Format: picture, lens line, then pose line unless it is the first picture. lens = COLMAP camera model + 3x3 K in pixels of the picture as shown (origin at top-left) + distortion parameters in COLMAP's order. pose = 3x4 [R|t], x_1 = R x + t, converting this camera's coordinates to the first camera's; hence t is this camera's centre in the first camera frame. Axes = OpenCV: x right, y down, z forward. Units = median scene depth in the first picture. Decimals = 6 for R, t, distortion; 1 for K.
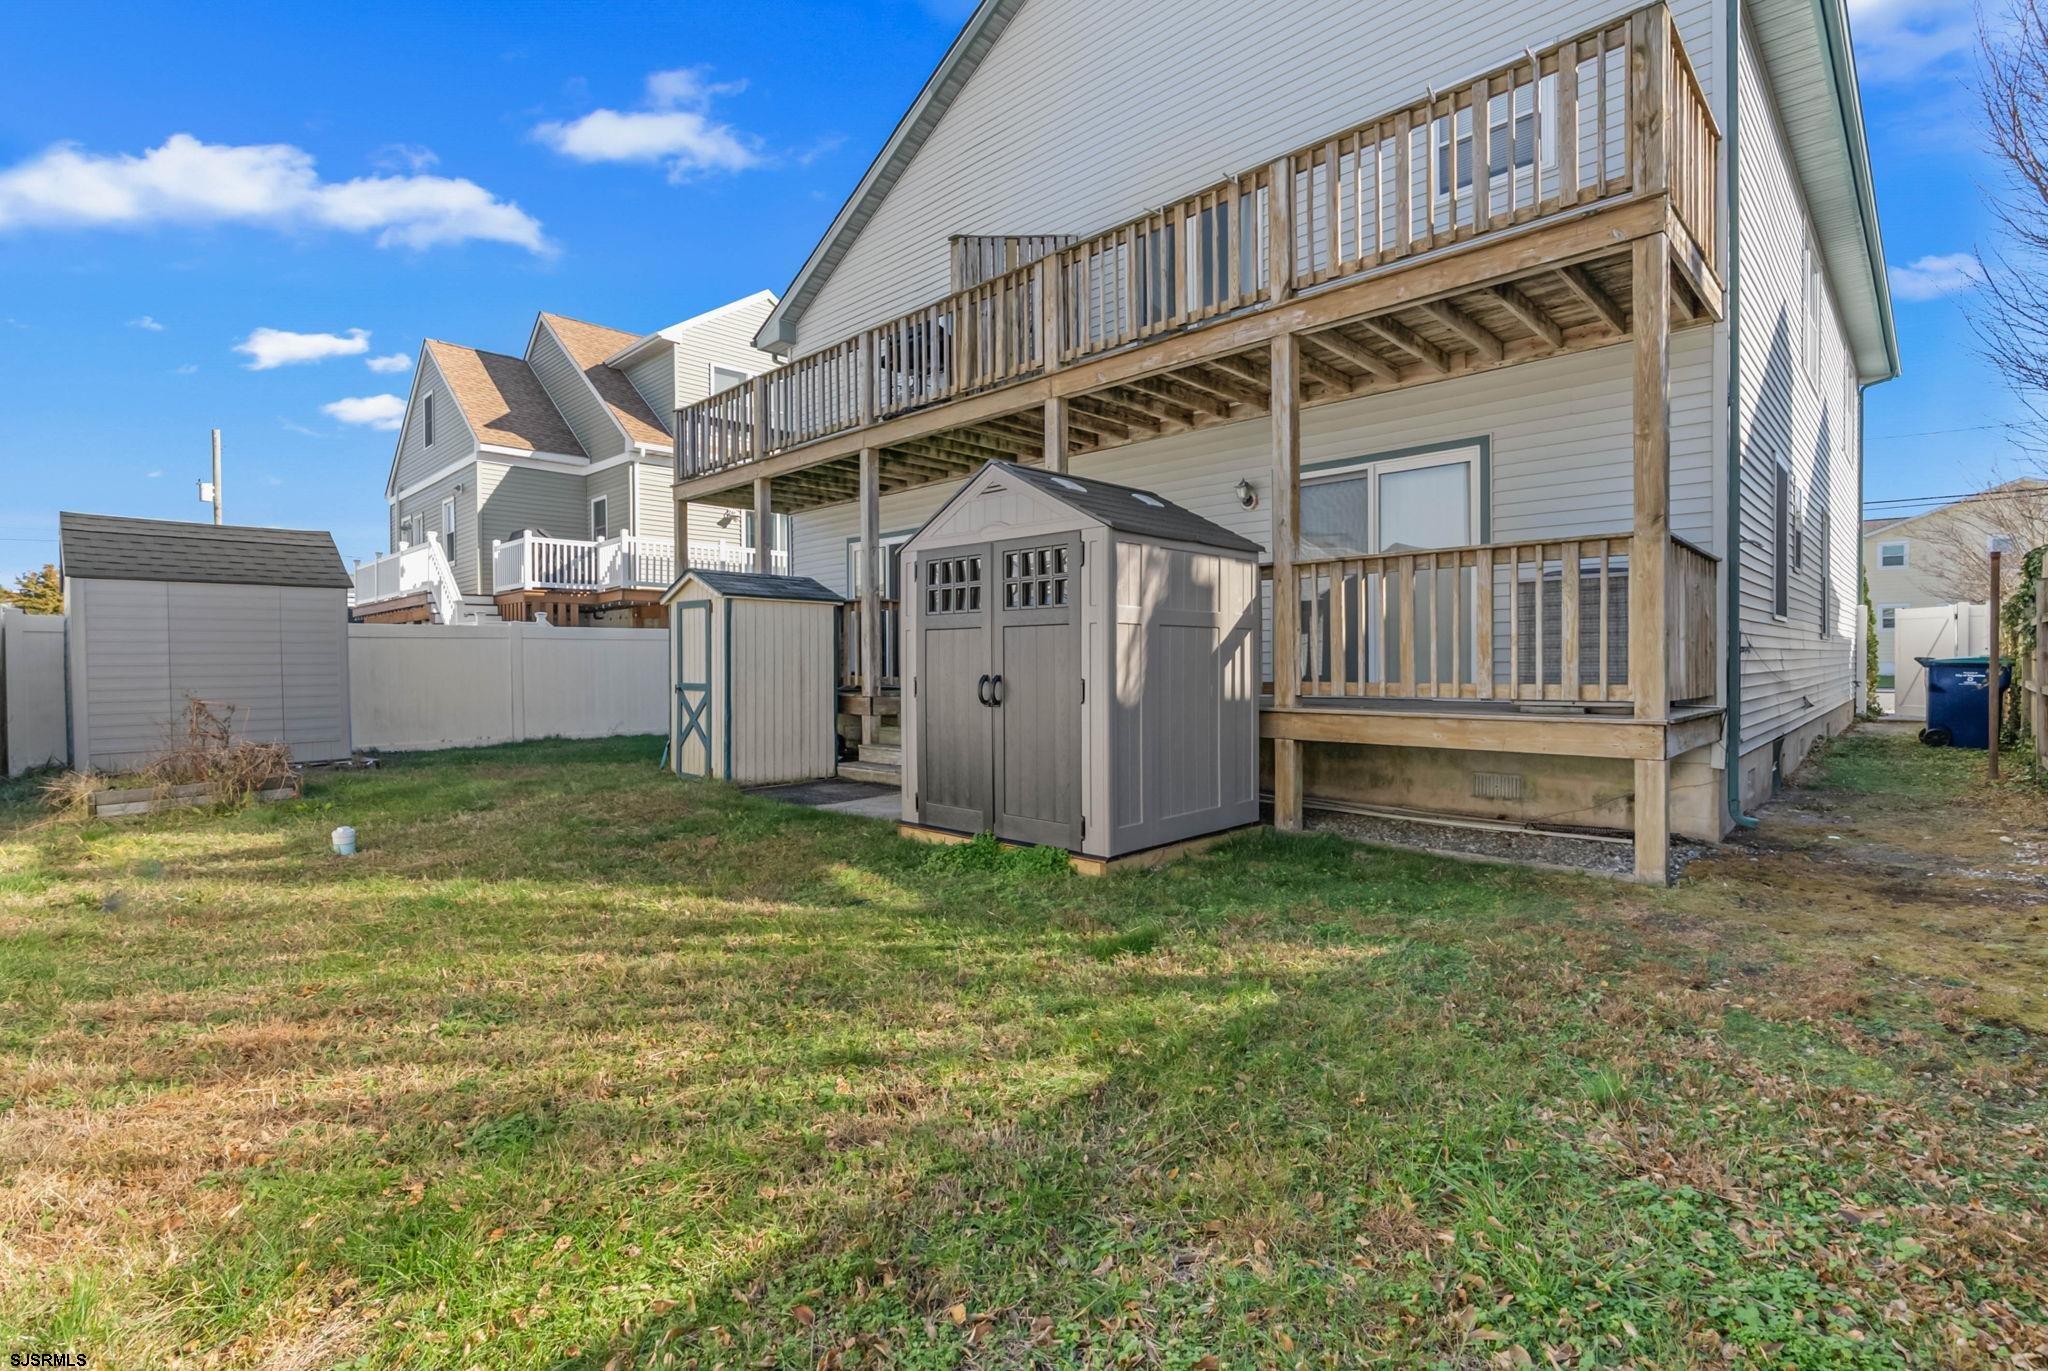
lens RADIAL K [[940.6, 0, 1030.3], [0, 940.6, 675.7], [0, 0, 1]] dist [-0.016171, 0.006867]
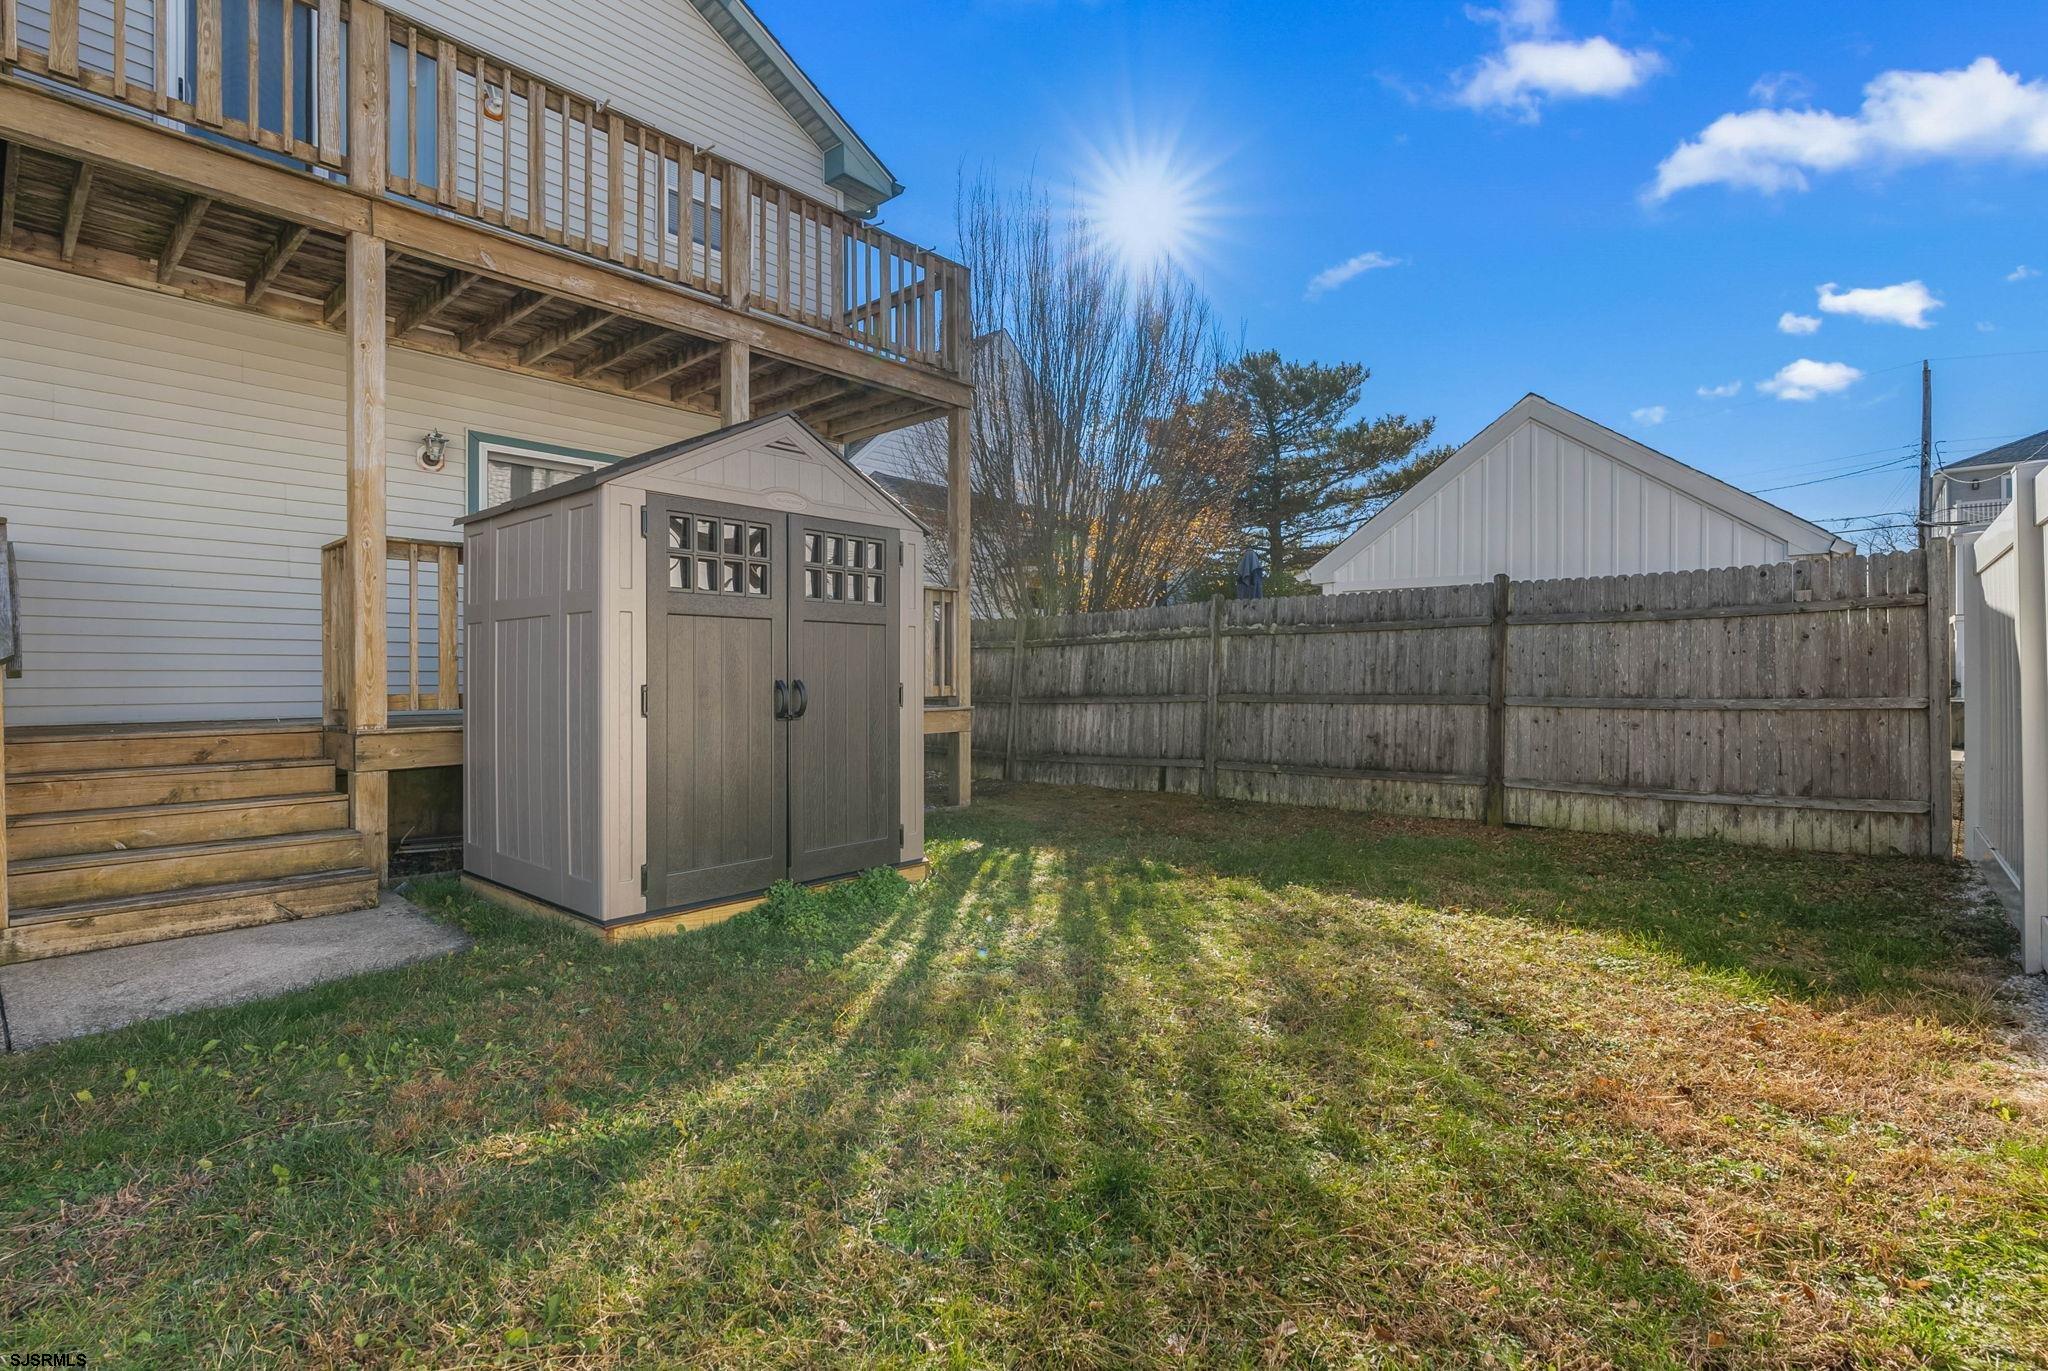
lens RADIAL K [[940.6, 0, 1030.0], [0, 940.6, 685.5], [0, 0, 1]] dist [-0.016171, 0.006867]
pose [[-0.050202, -0.003264, 0.998734, -0.797168], [0.011403, 0.999928, 0.003841, 0.002462], [-0.998674, 0.011581, -0.050161, 0.791993]]
